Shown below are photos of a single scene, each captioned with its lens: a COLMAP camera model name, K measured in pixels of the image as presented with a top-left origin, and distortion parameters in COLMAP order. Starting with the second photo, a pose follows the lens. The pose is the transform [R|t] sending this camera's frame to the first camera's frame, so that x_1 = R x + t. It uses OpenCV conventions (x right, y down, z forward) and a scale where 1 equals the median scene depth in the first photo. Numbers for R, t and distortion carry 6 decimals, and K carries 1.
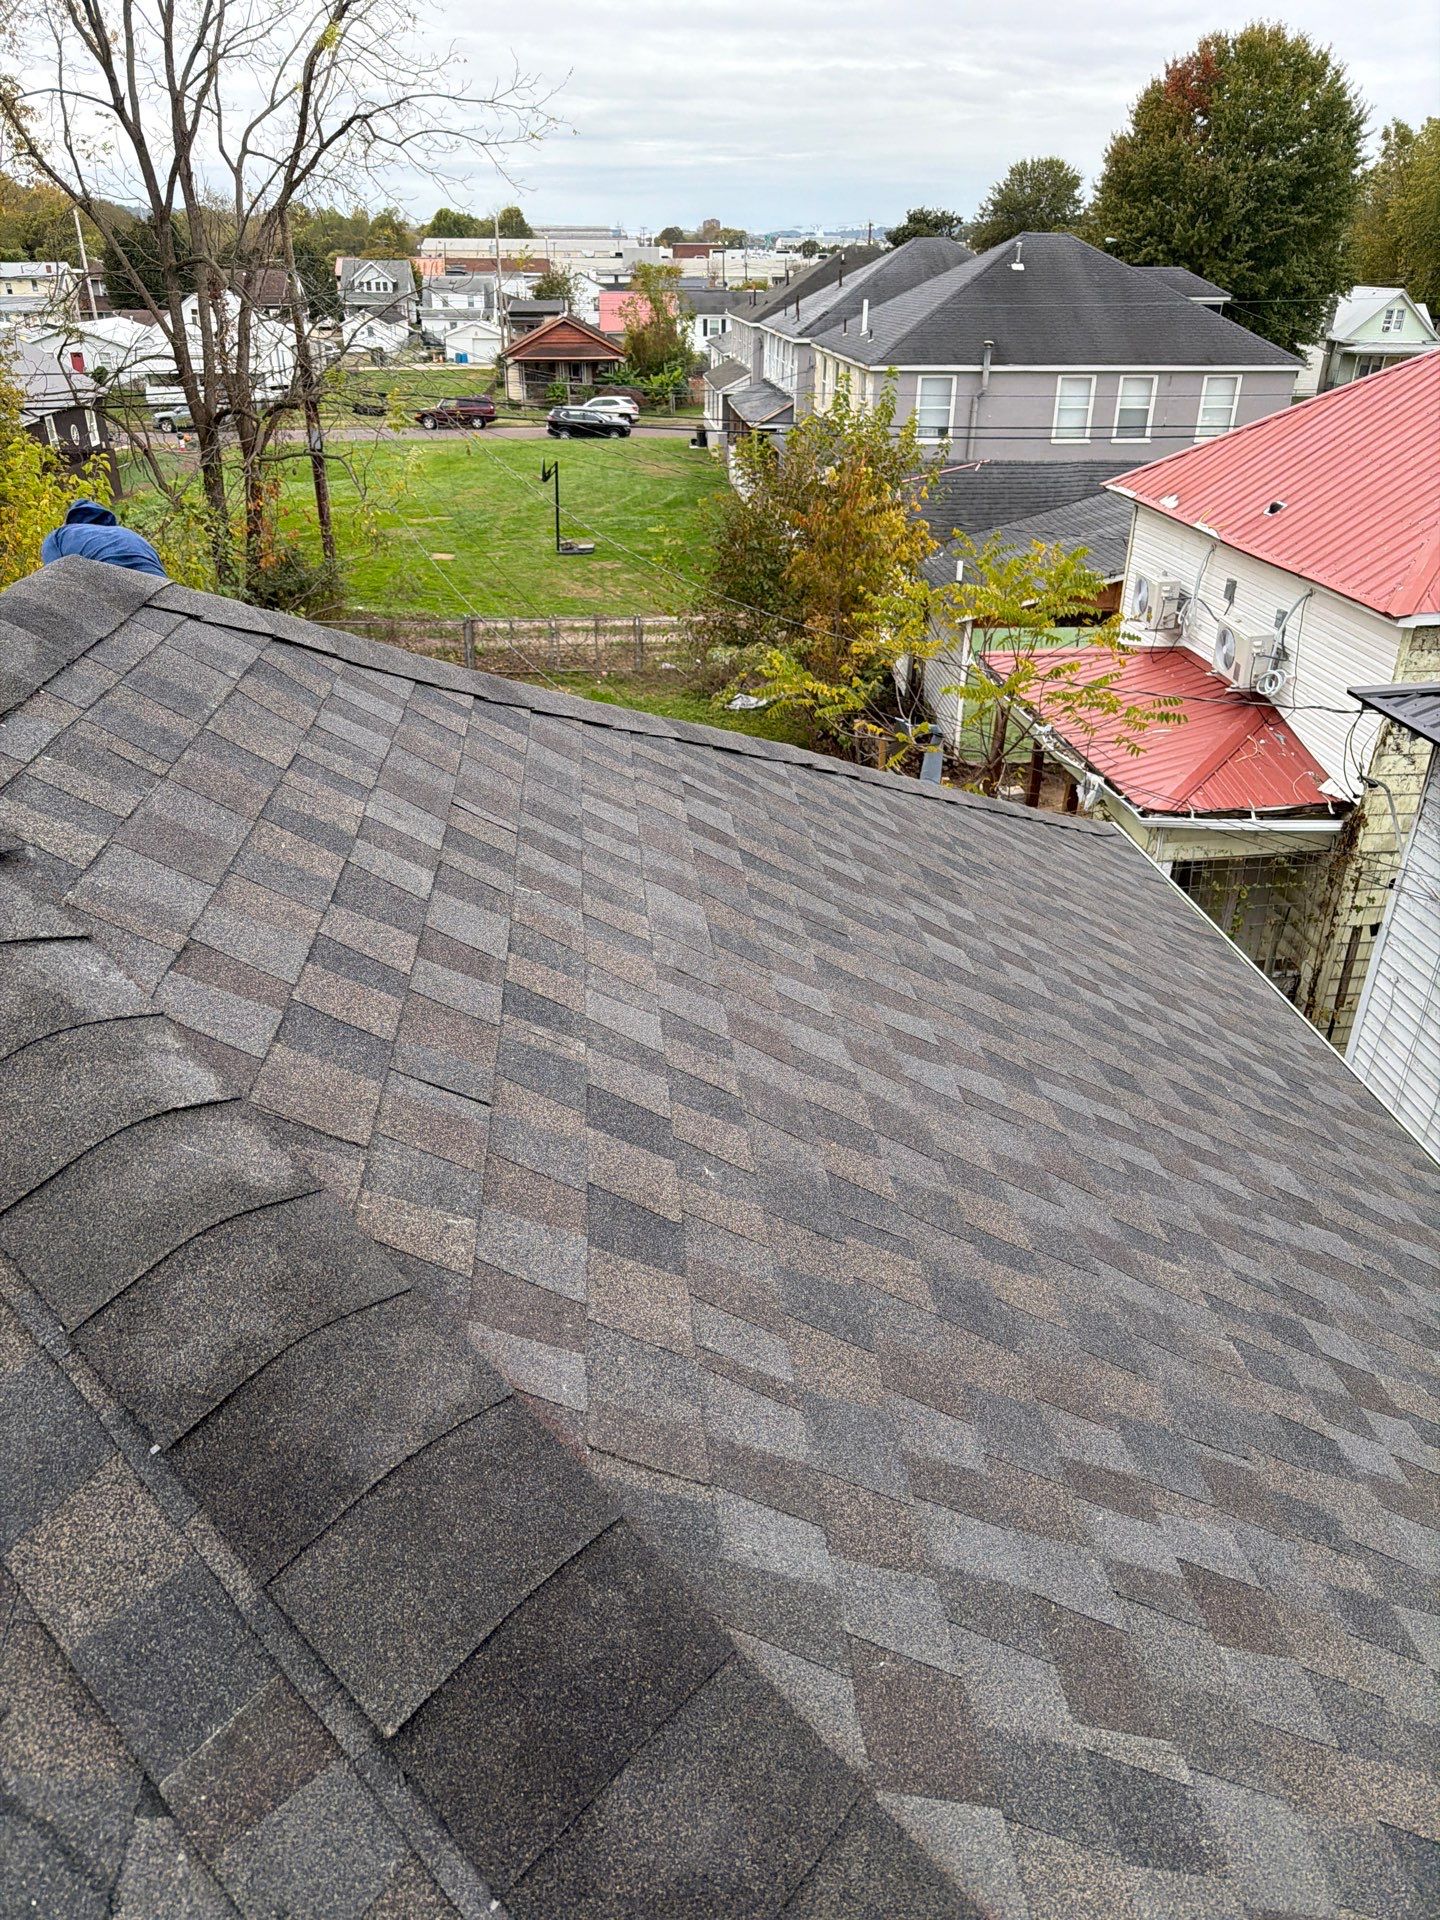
lens RADIAL K [[1354.9, 0, 725.7], [0, 1354.9, 961.4], [0, 0, 1]] dist [0.062547, -0.063274]
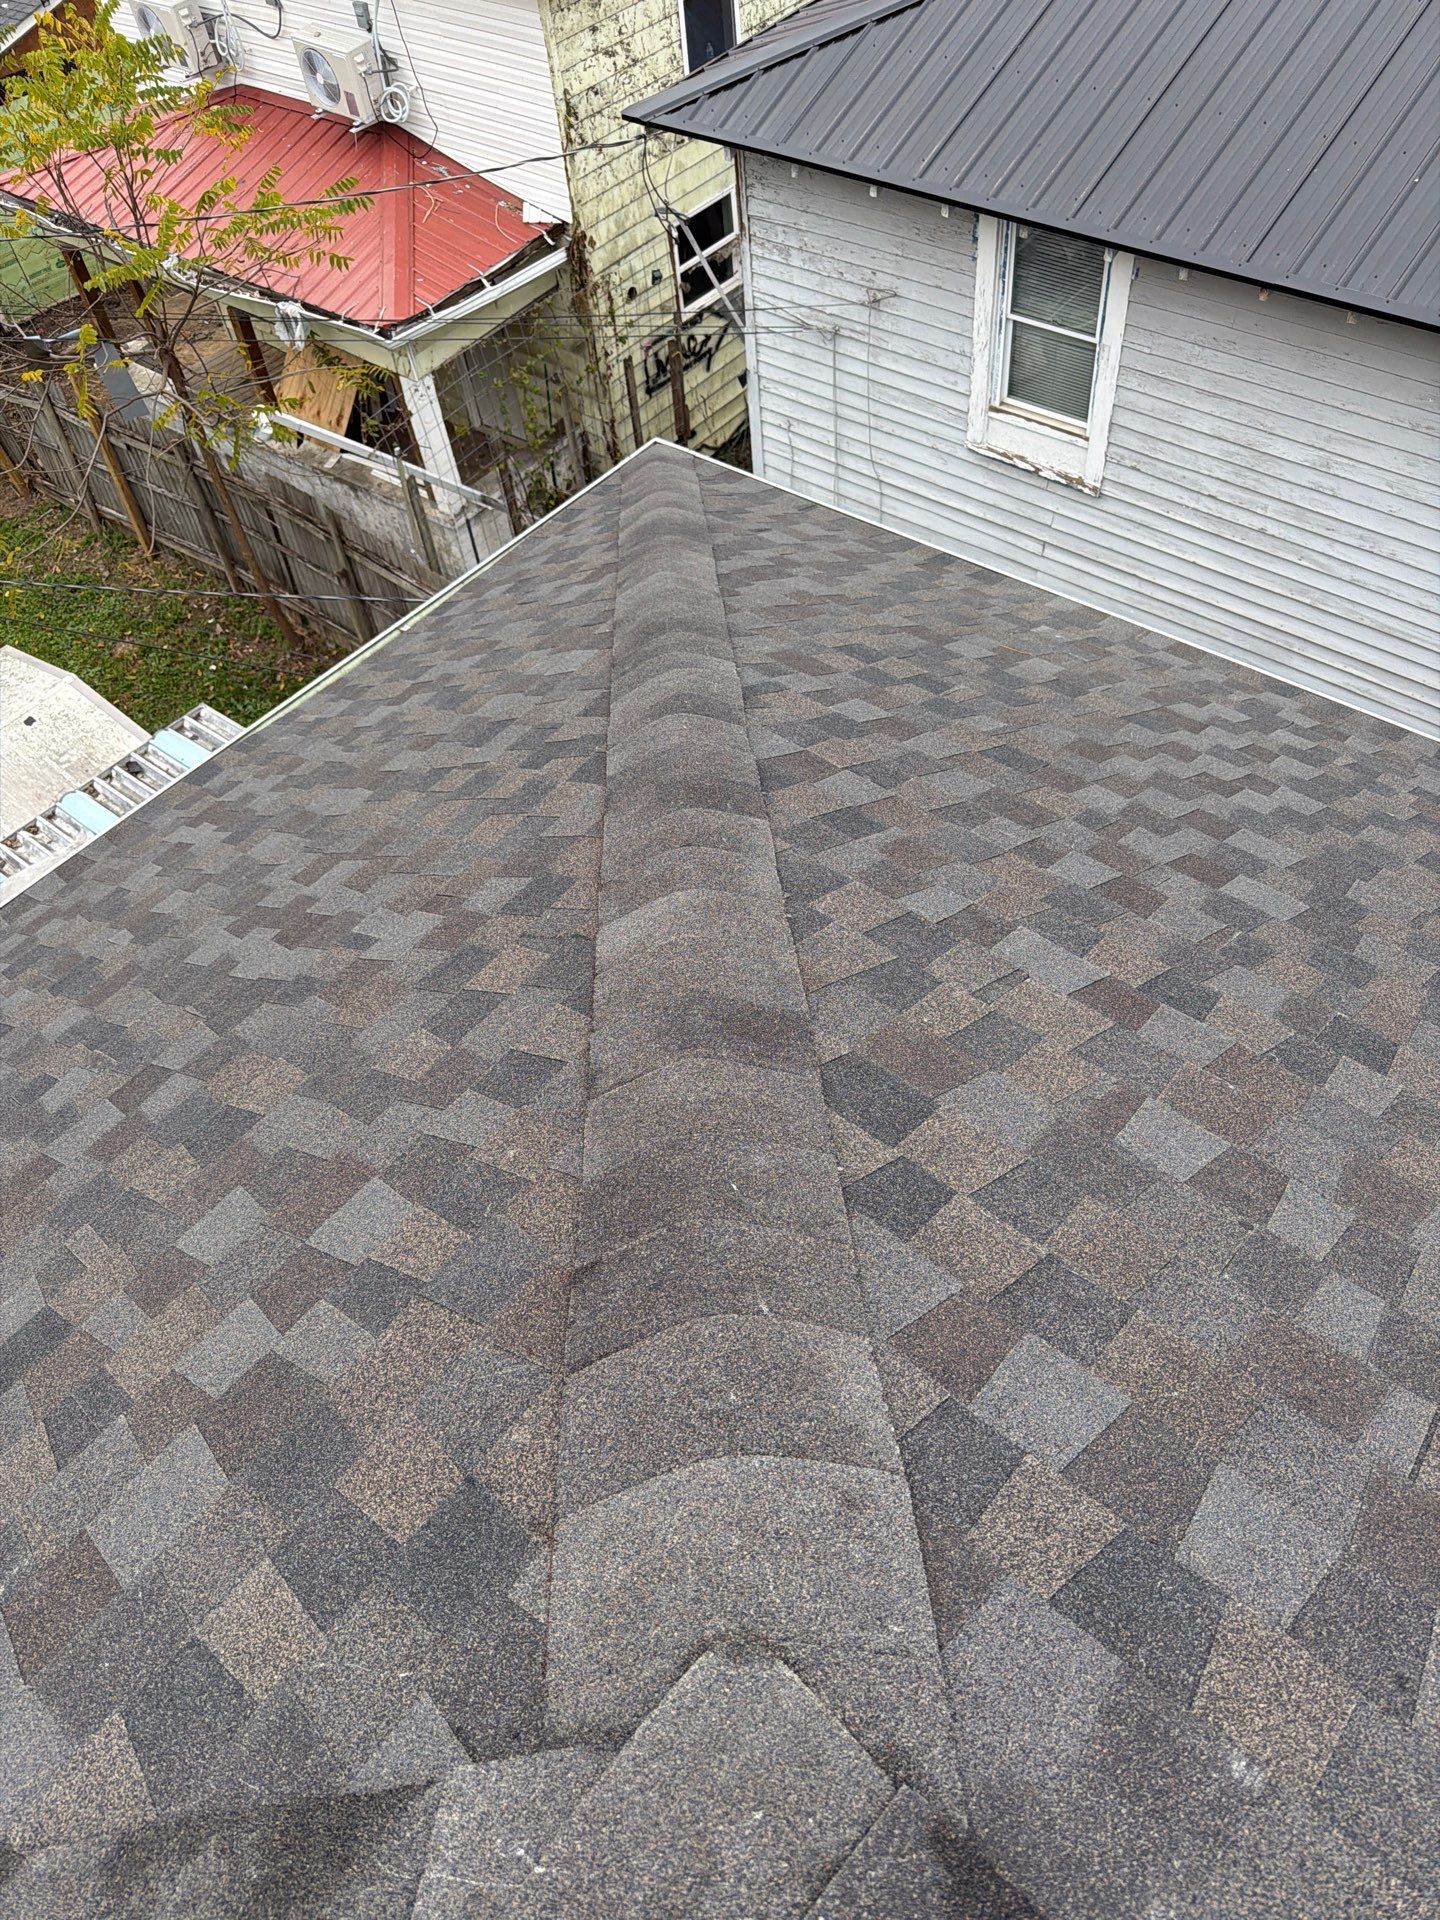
lens RADIAL K [[1354.9, 0, 701.5], [0, 1354.9, 946.9], [0, 0, 1]] dist [0.062547, -0.063274]
pose [[0.714274, -0.592981, 0.371733, -0.080595], [0.415541, 0.786718, 0.456508, -0.104945], [-0.563150, -0.171602, 0.808341, 0.135571]]
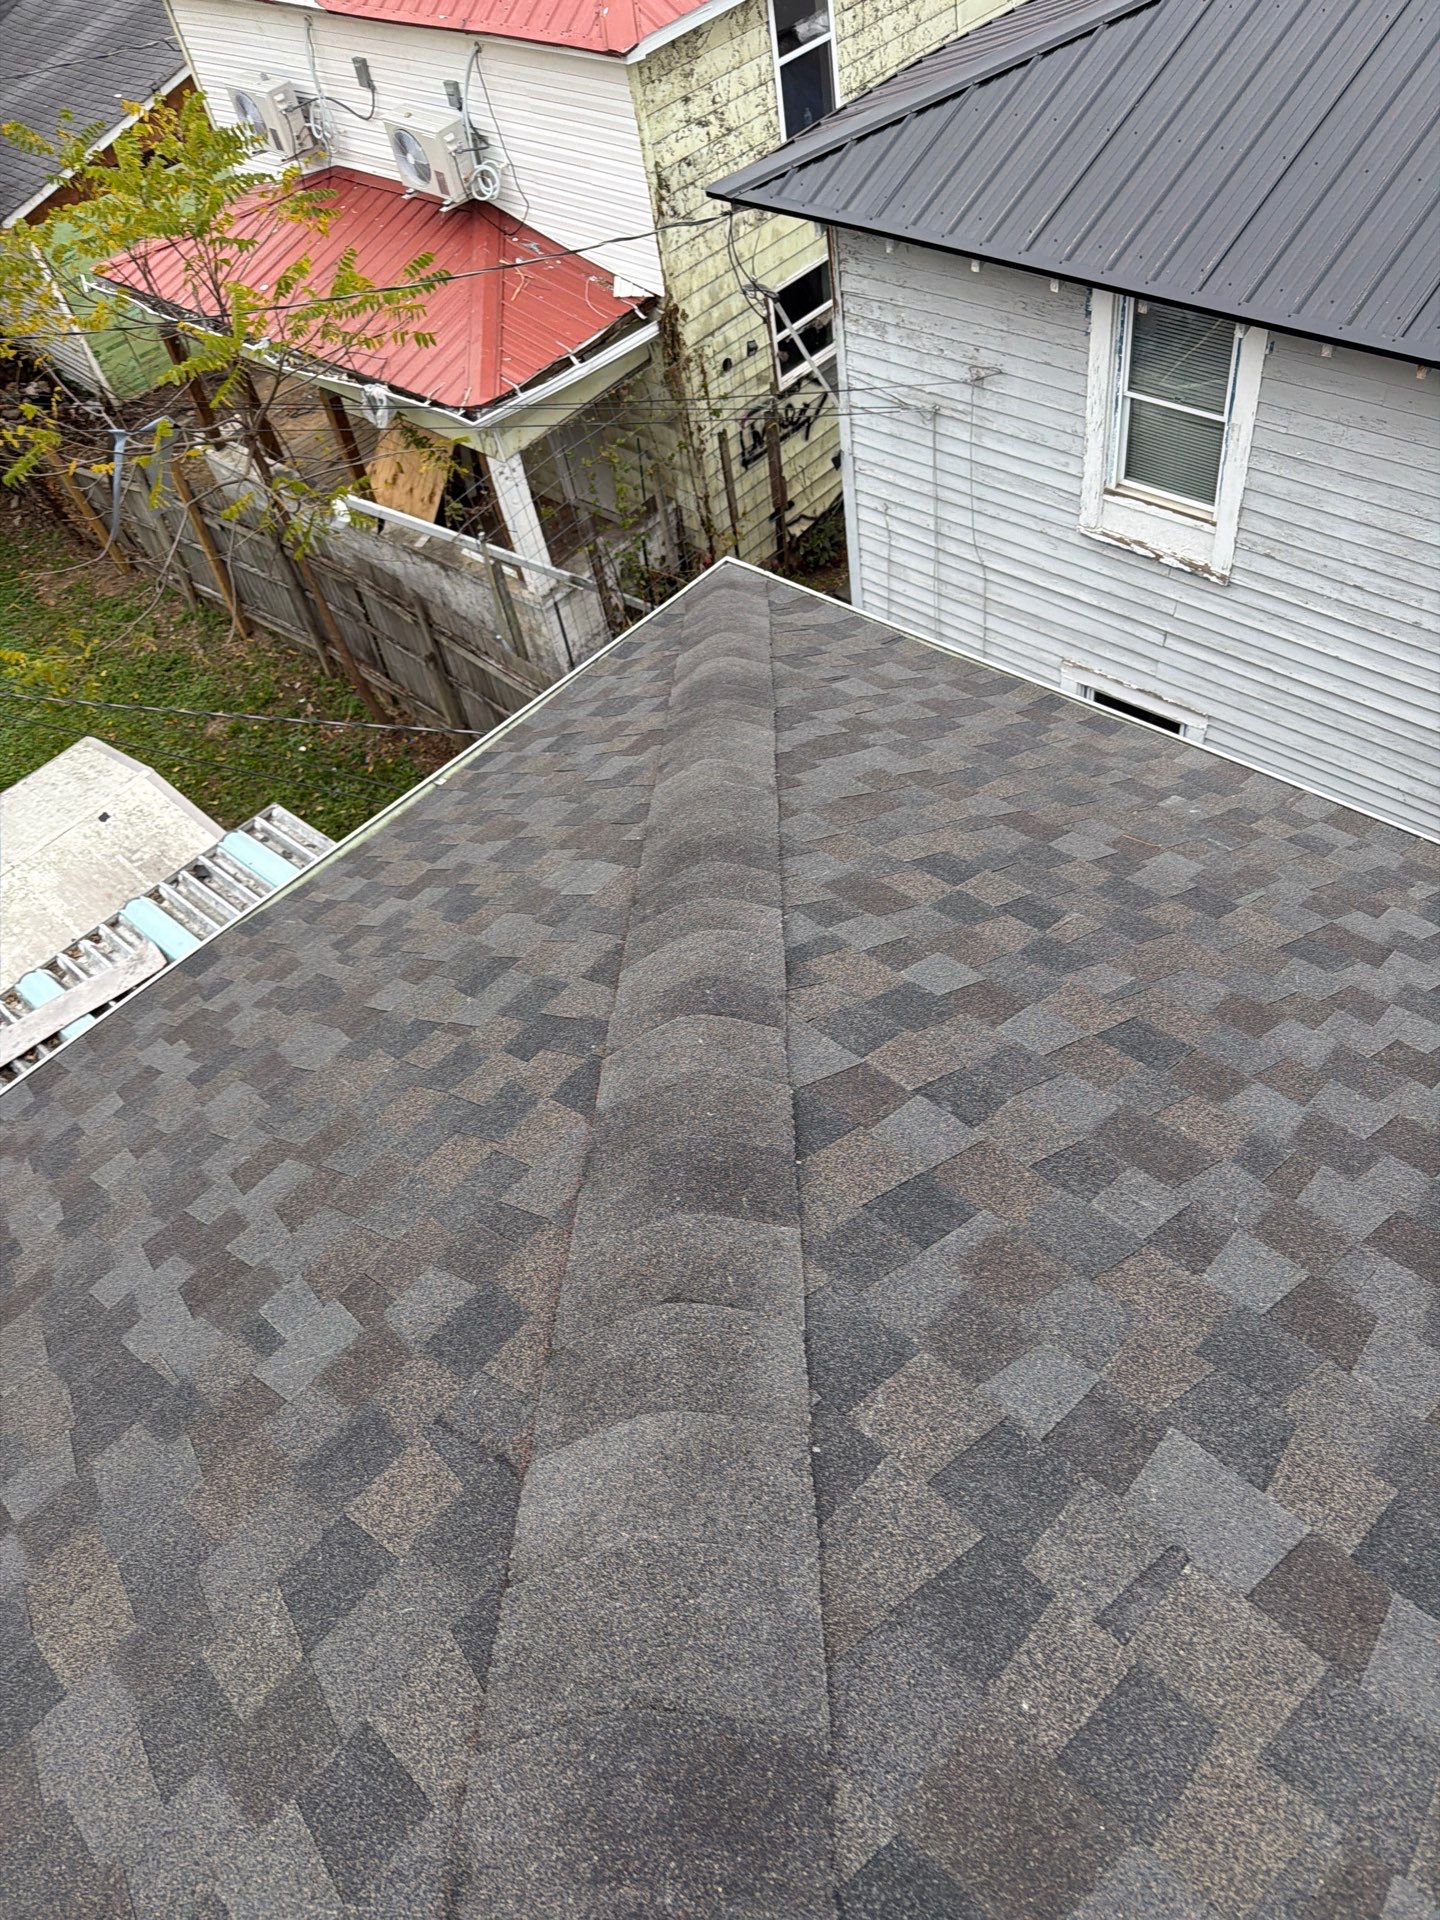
lens RADIAL K [[1354.9, 0, 722.0], [0, 1354.9, 942.0], [0, 0, 1]] dist [0.062547, -0.063274]
pose [[0.739630, -0.578727, 0.343544, -0.038412], [0.440685, 0.802262, 0.402707, -0.107907], [-0.508669, -0.146459, 0.848413, 0.172014]]
